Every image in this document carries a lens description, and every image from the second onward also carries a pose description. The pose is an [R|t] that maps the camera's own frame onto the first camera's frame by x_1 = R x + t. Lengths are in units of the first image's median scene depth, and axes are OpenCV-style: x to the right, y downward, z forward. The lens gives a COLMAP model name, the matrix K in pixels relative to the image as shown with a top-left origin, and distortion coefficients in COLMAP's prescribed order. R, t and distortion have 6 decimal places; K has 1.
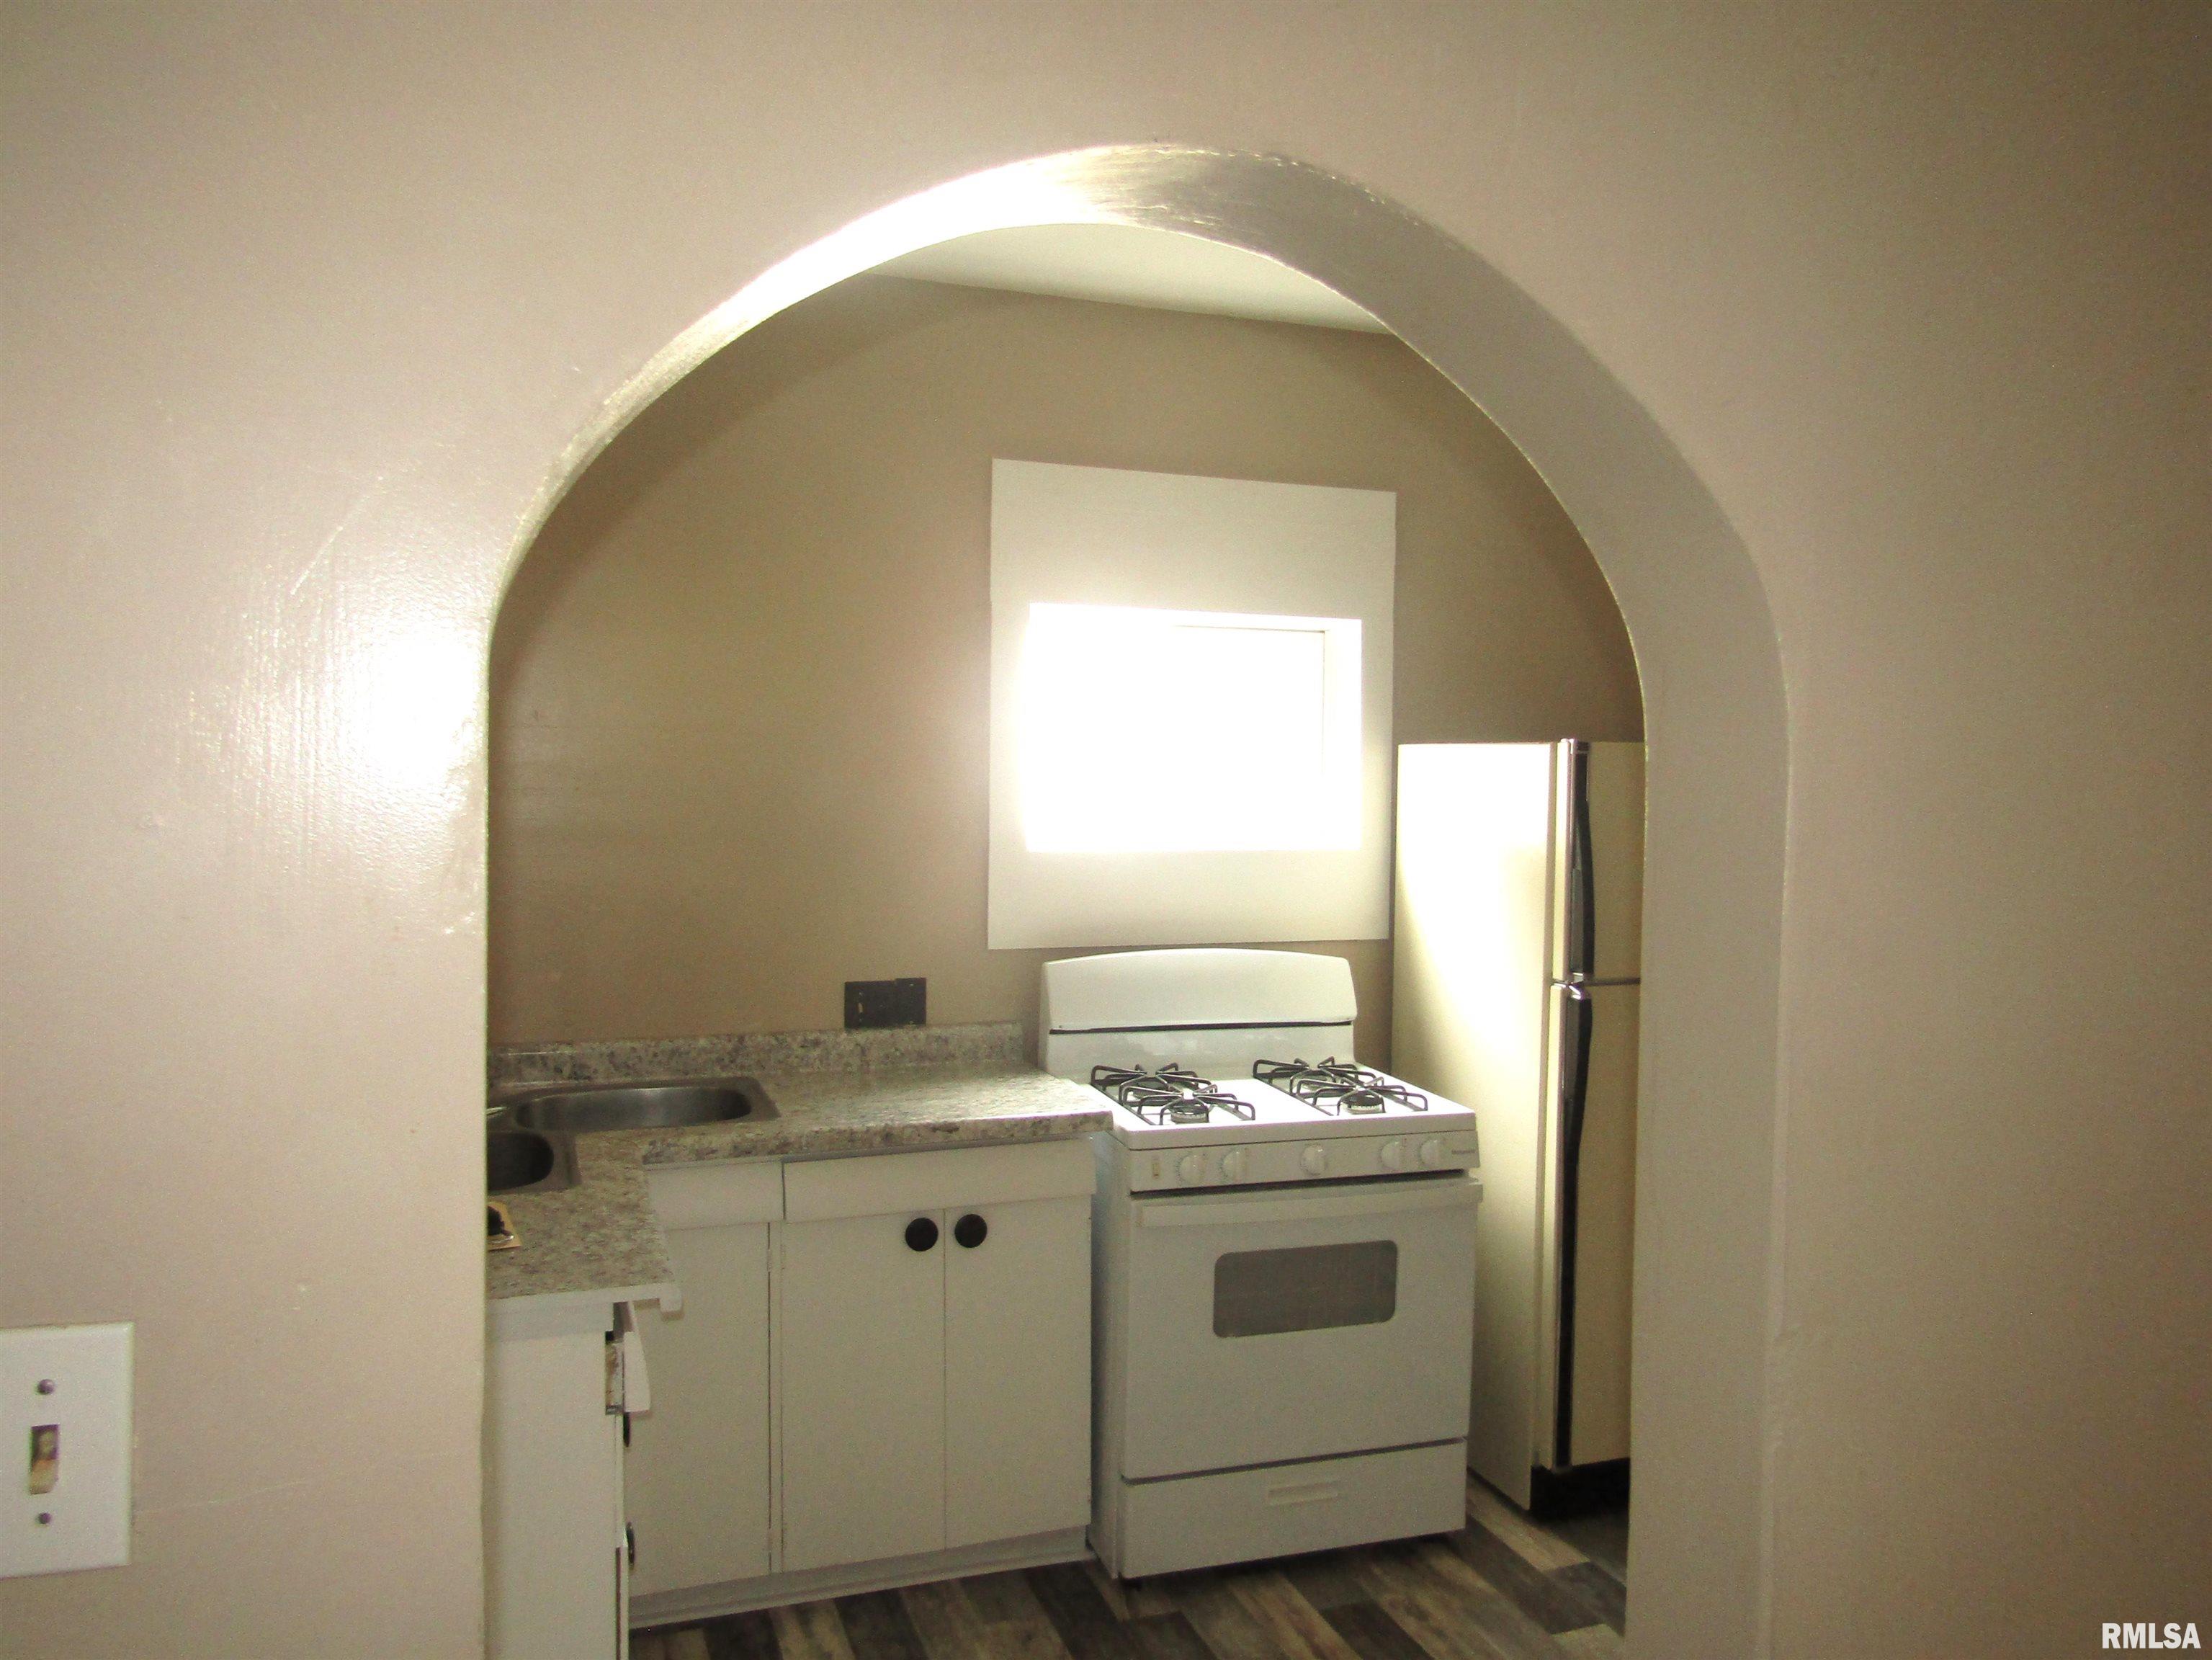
lens RADIAL K [[1565.5, 0, 1099.0], [0, 1565.5, 845.9], [0, 0, 1]] dist [-0.018146, 0.011739]
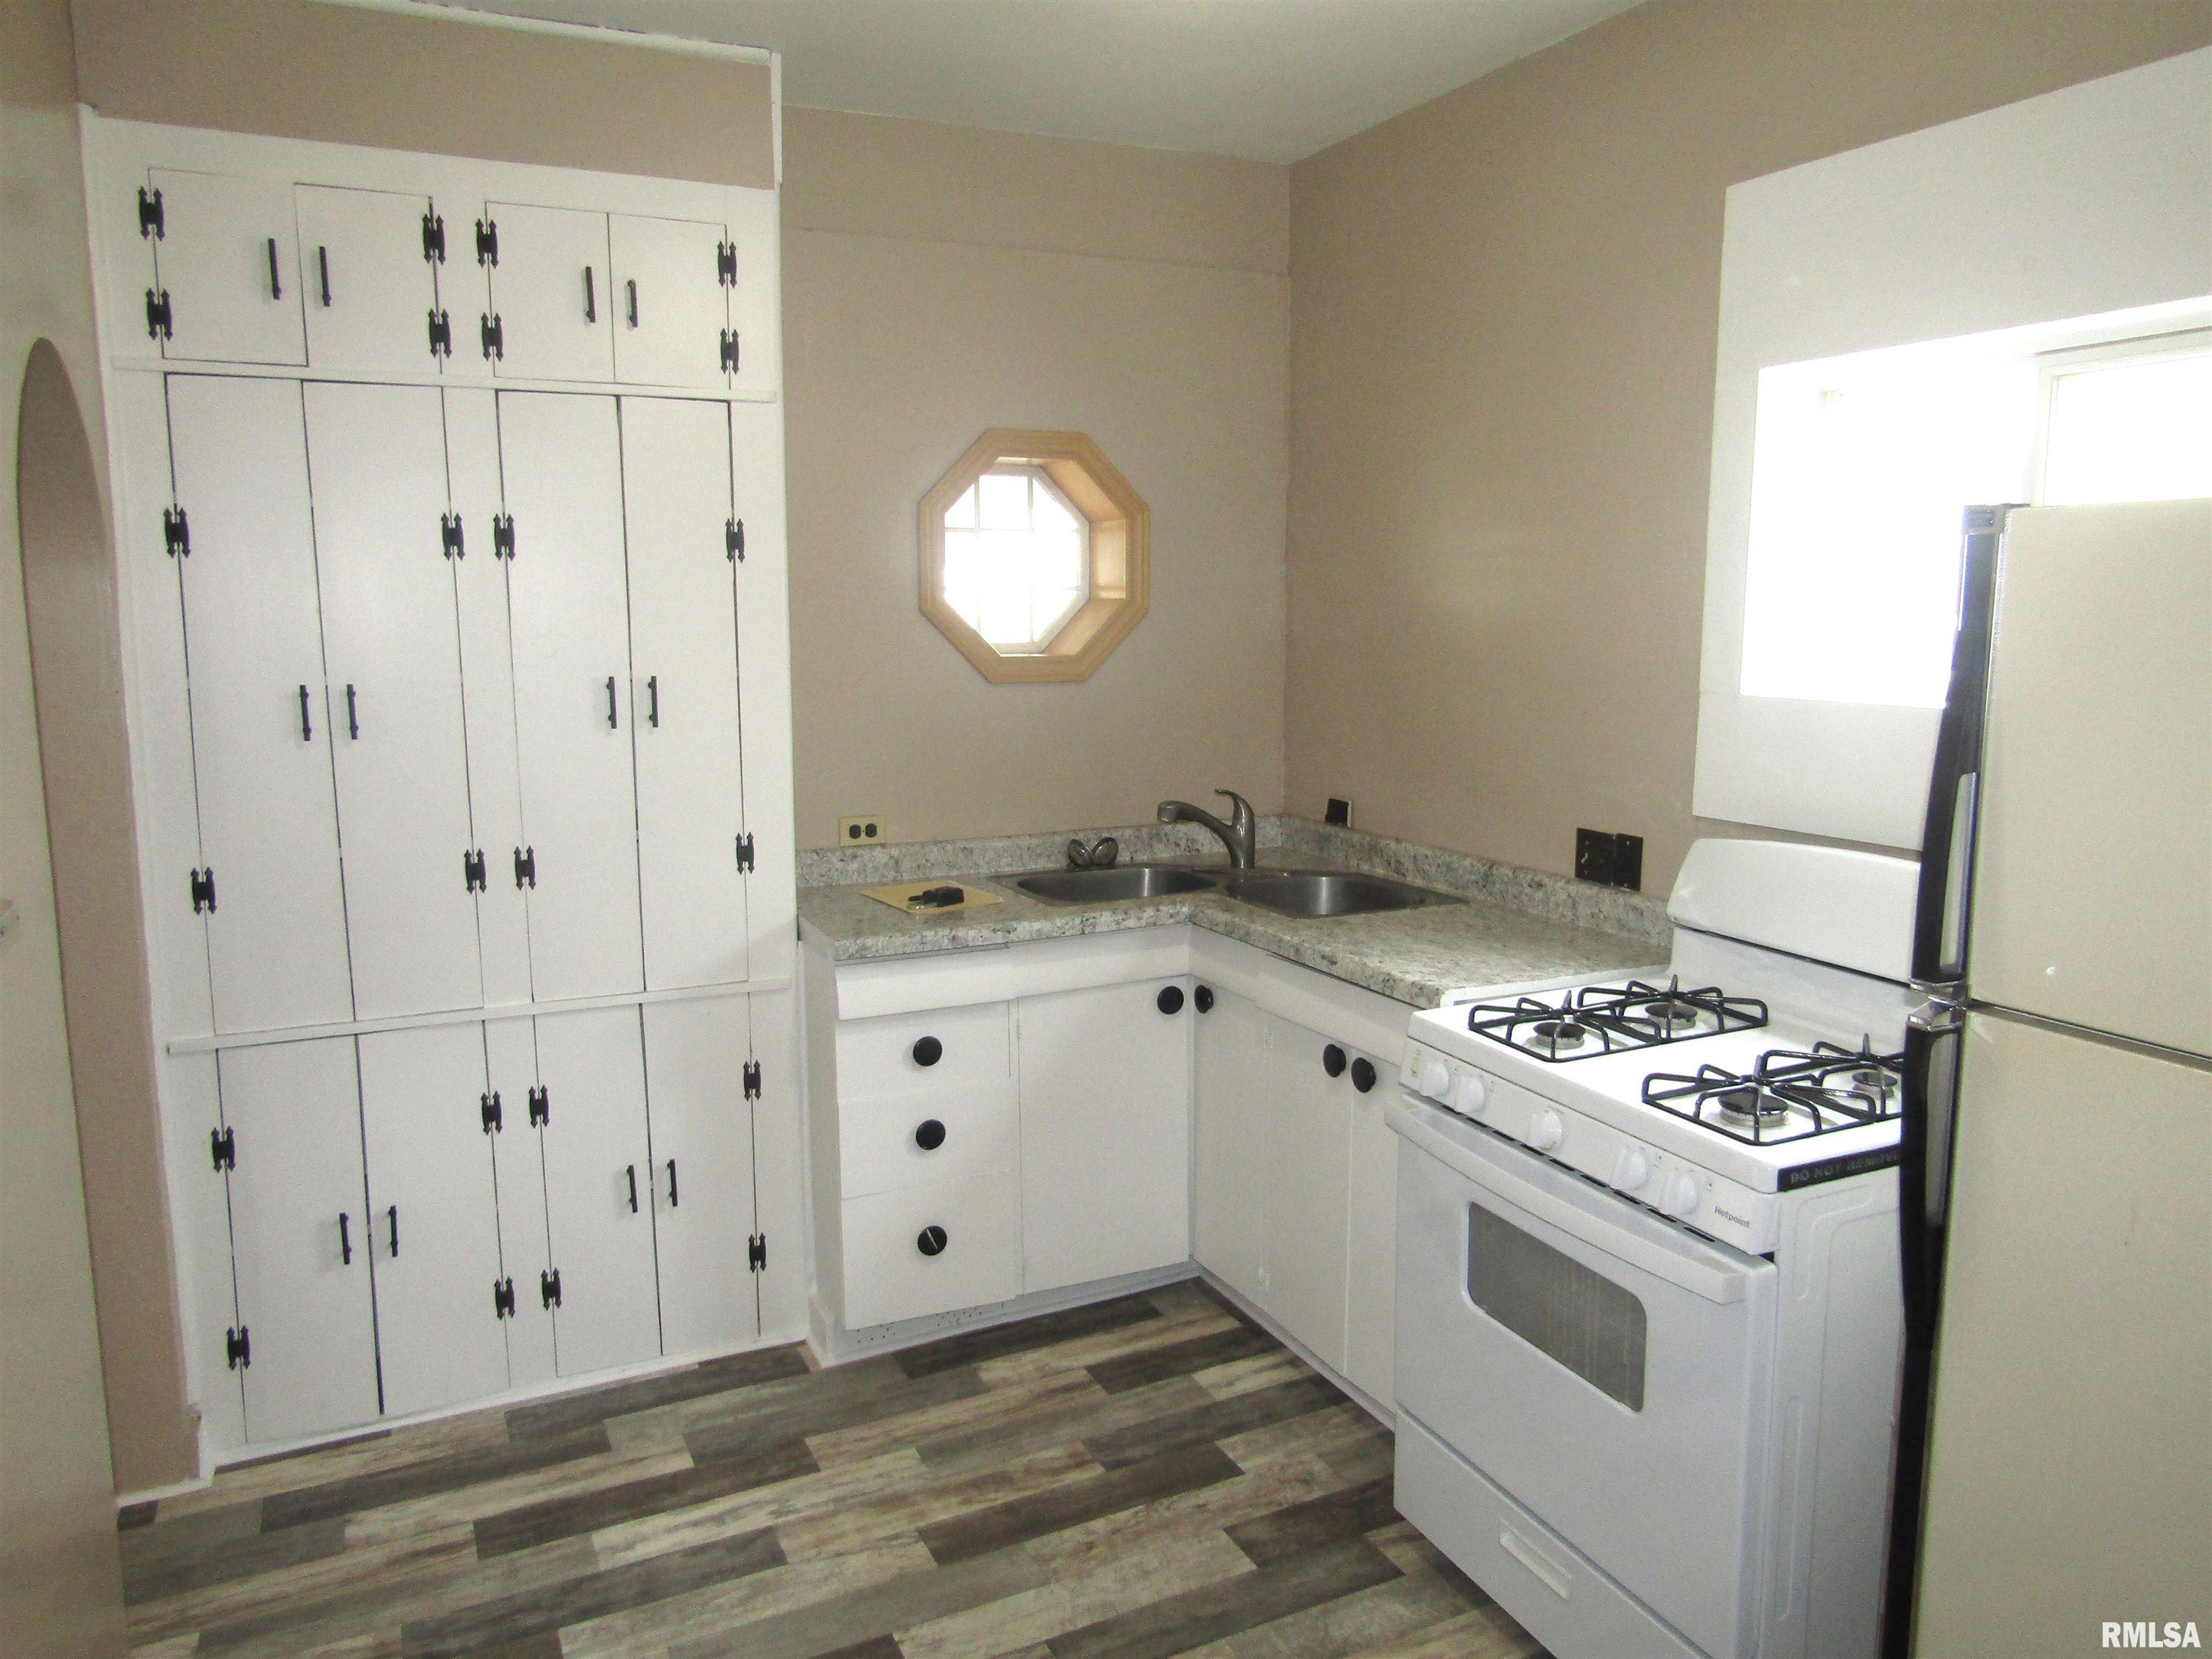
lens RADIAL K [[1565.3, 0, 1104.1], [0, 1565.3, 828.0], [0, 0, 1]] dist [-0.018146, 0.011739]
pose [[0.093738, 0.130437, -0.987015, 0.762729], [-0.041109, 0.991042, 0.127065, -0.018934], [0.994748, 0.028664, 0.098261, 0.675839]]
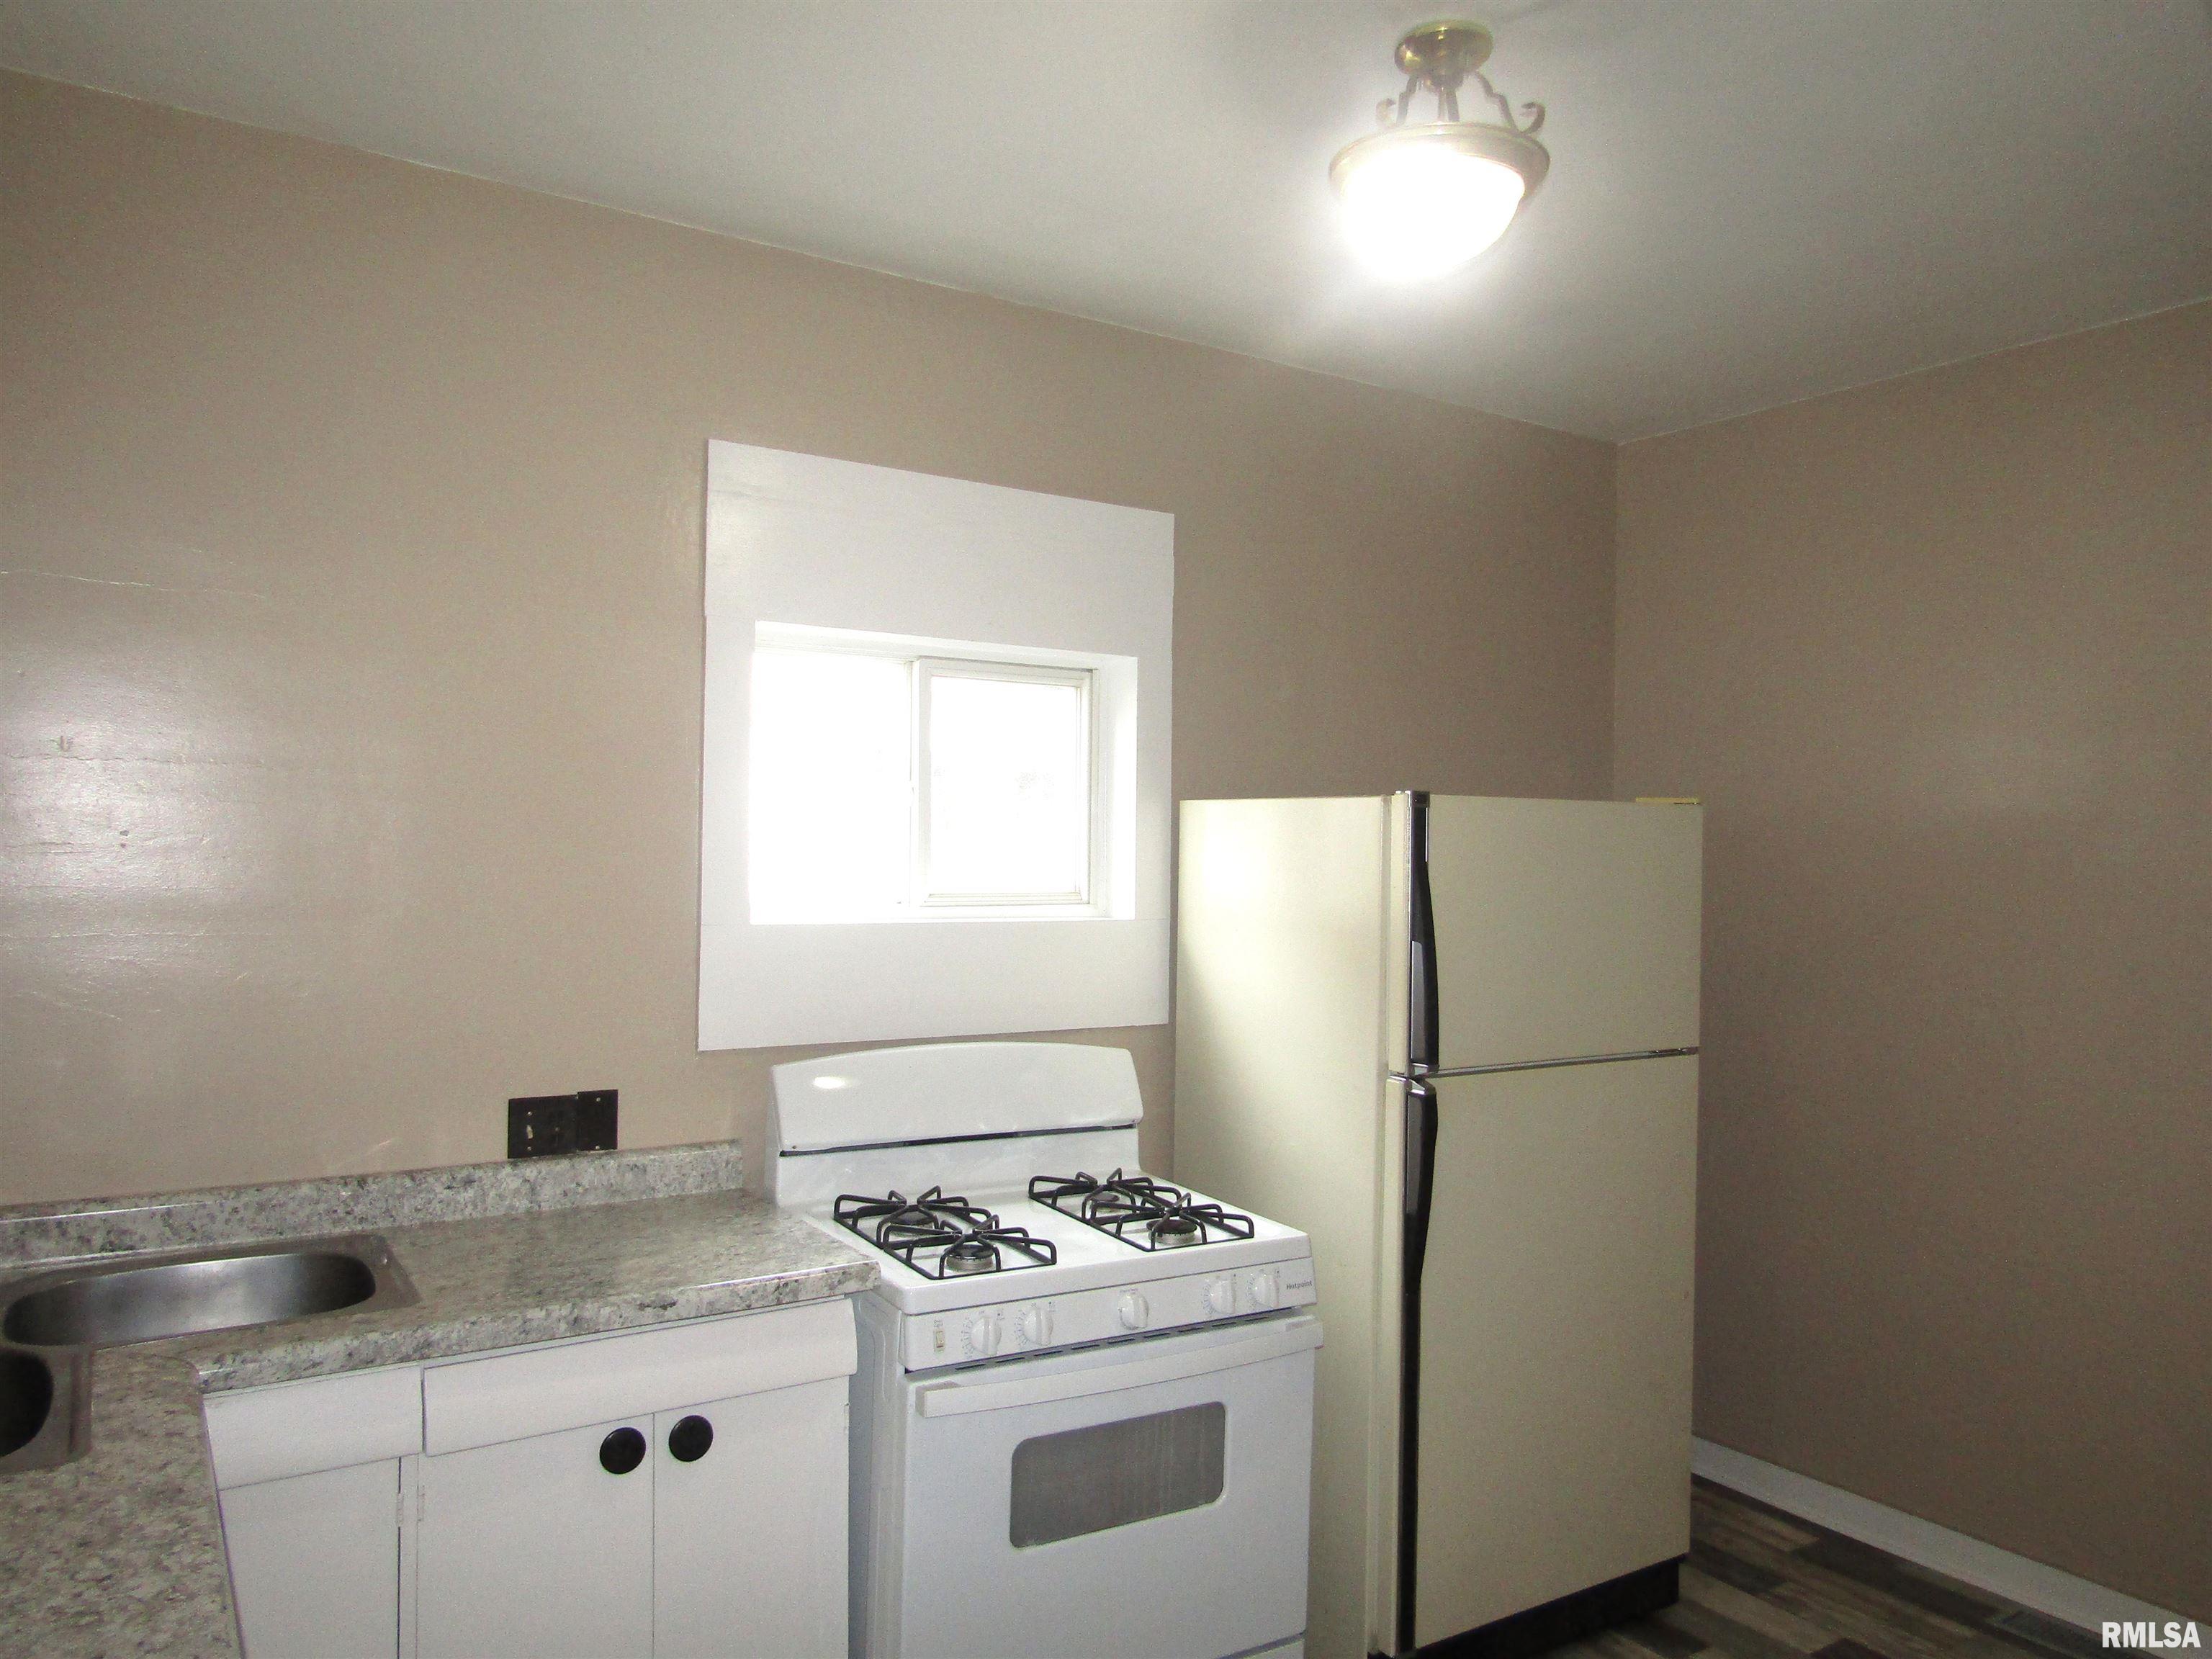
lens RADIAL K [[1565.3, 0, 1110.9], [0, 1565.3, 842.3], [0, 0, 1]] dist [-0.018146, 0.011739]
pose [[0.975956, 0.003202, 0.217946, -0.044446], [0.007401, 0.998829, -0.047819, -0.000202], [-0.217844, 0.048282, 0.974789, 0.196801]]
